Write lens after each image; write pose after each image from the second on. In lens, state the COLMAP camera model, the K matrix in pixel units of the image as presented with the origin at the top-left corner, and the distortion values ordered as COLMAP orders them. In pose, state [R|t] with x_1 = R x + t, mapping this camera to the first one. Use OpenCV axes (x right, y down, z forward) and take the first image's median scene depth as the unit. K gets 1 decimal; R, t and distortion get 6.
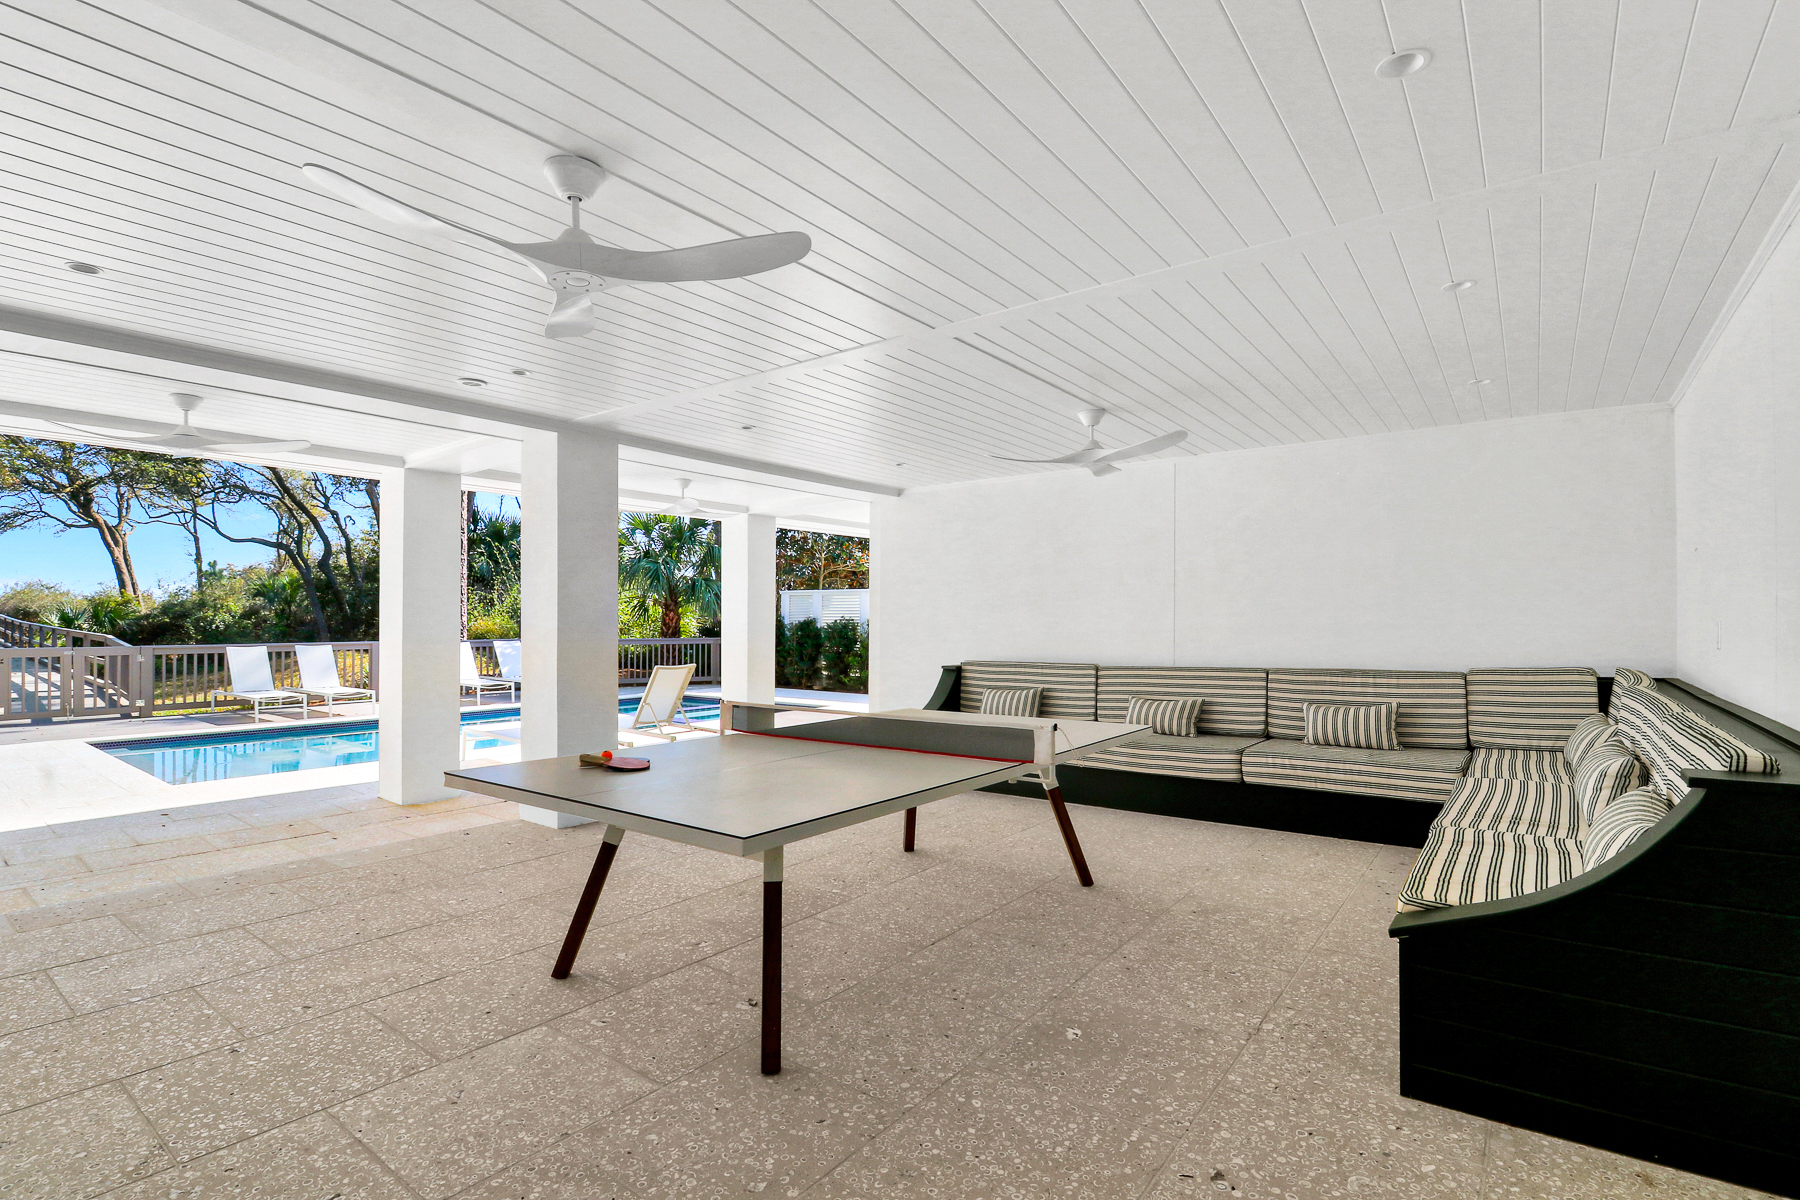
lens RADIAL K [[840.9, 0, 898.5], [0, 840.9, 609.1], [0, 0, 1]] dist [0.000270, -0.012568]
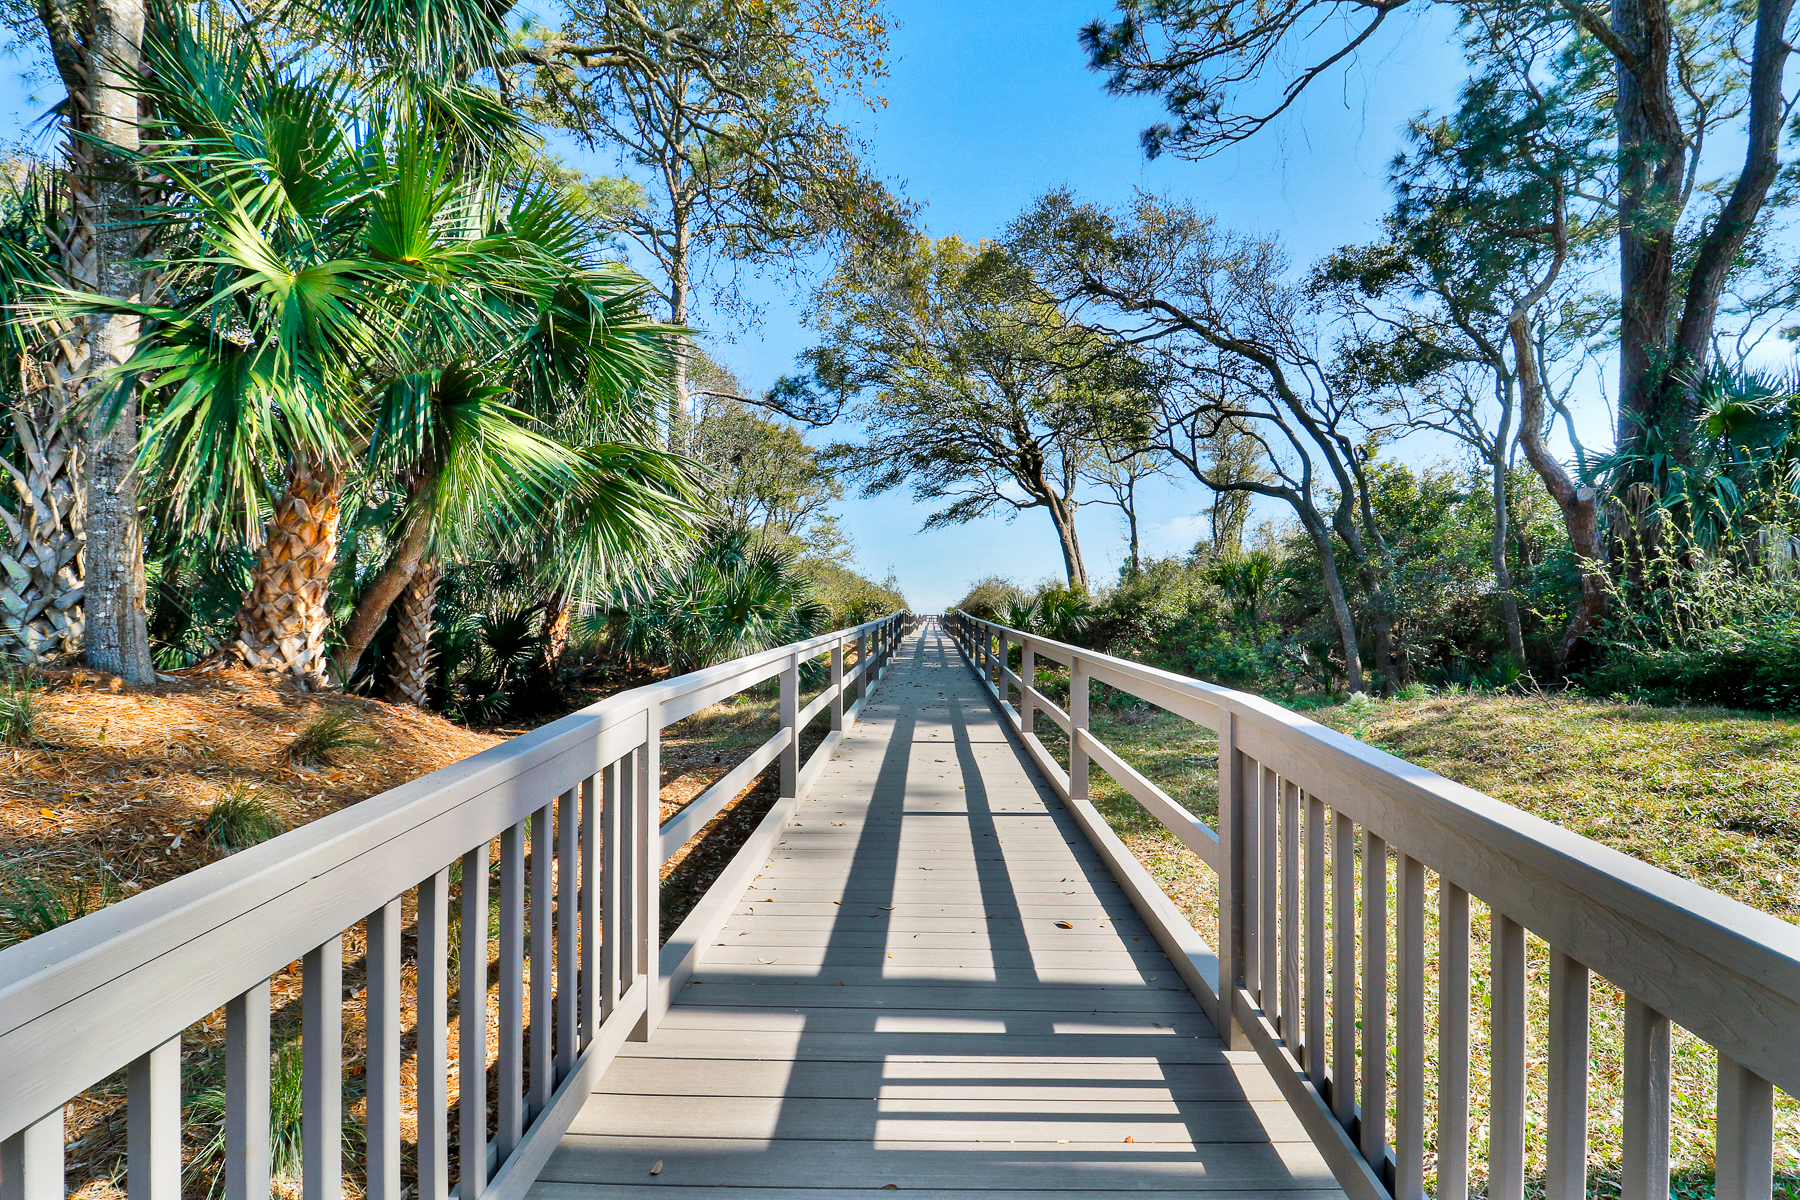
lens RADIAL K [[840.9, 0, 898.5], [0, 840.9, 609.1], [0, 0, 1]] dist [0.000270, -0.012568]
pose [[0.601625, -0.003744, -0.798770, -0.396252], [0.003456, 0.999992, -0.002085, 0.007360], [0.798771, -0.001506, 0.601633, 0.393309]]
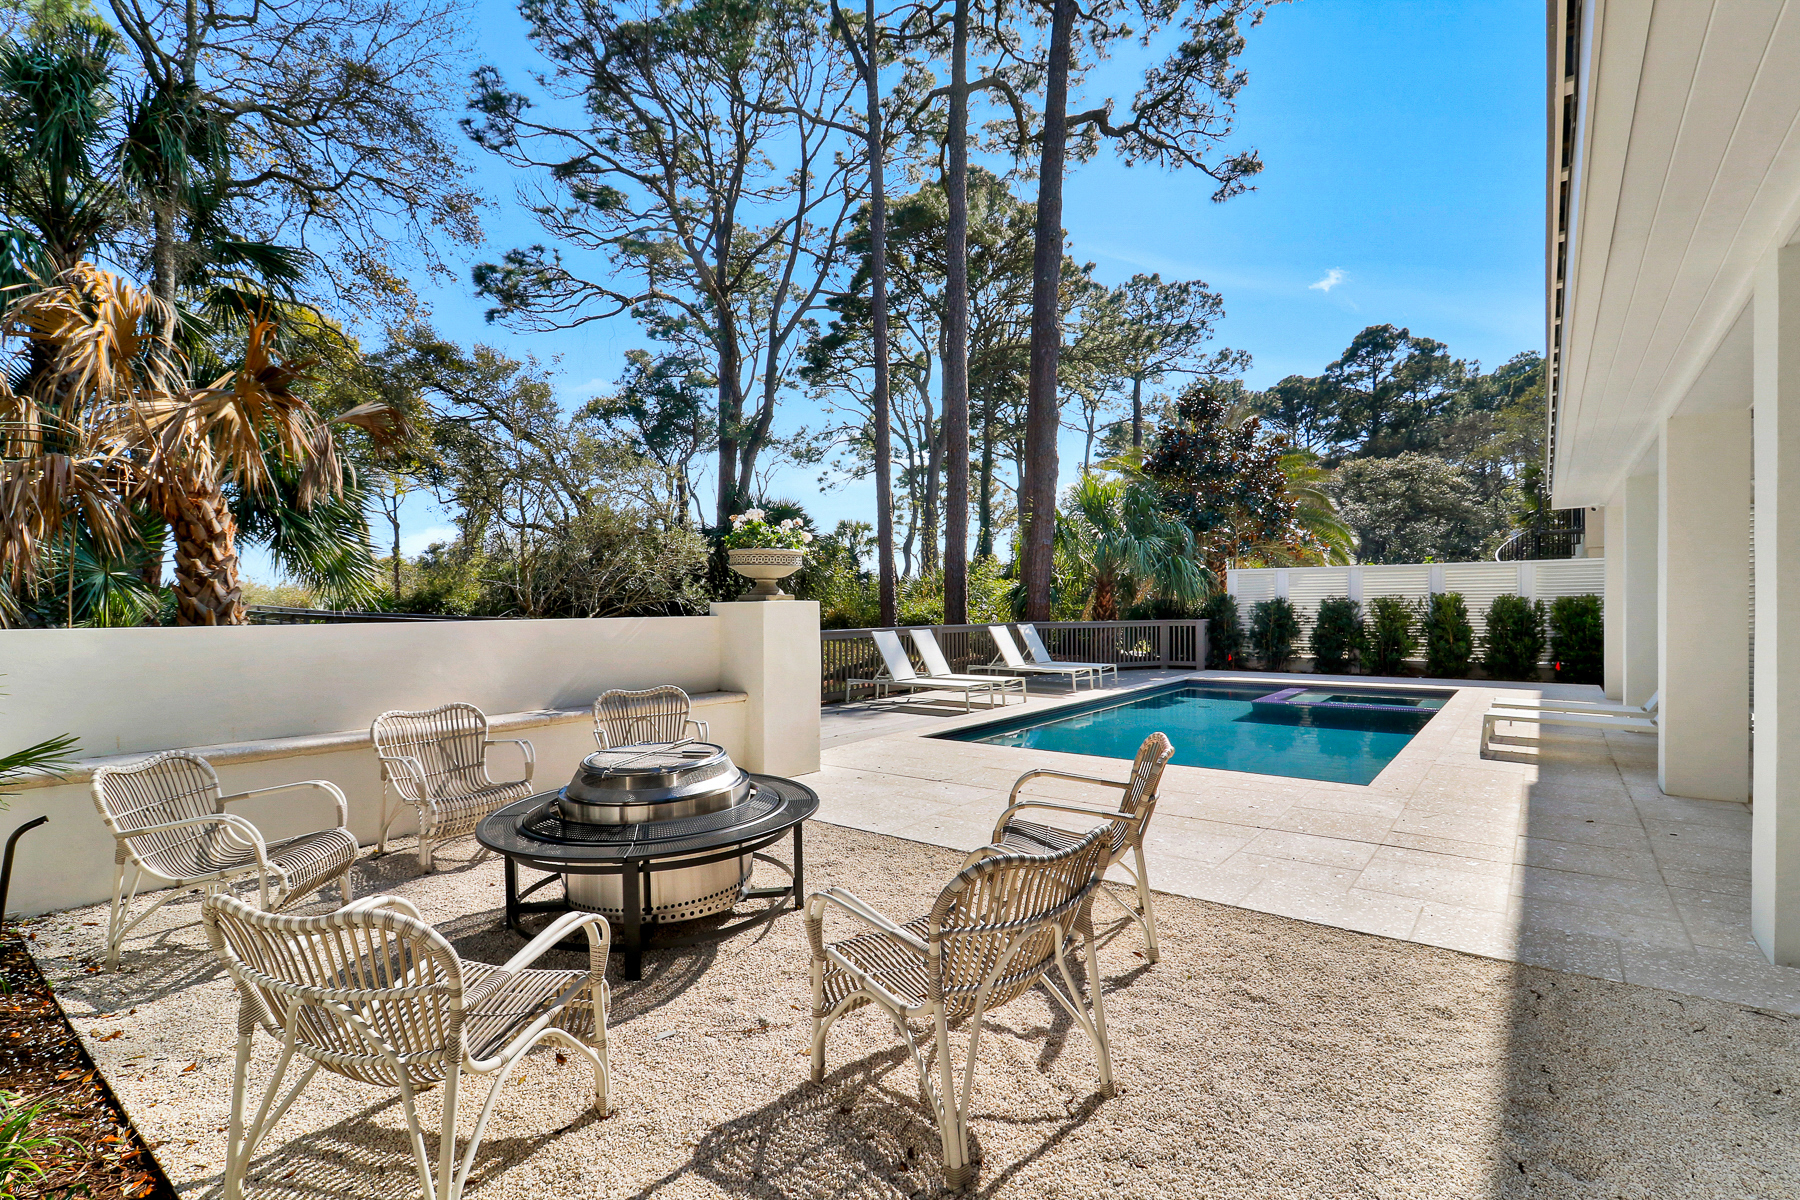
lens RADIAL K [[840.9, 0, 898.5], [0, 840.9, 609.1], [0, 0, 1]] dist [0.000270, -0.012568]
pose [[0.999870, -0.008656, -0.013587, -0.307993], [0.008831, 0.999878, 0.012866, 0.004553], [0.013474, -0.012984, 0.999825, 0.035570]]
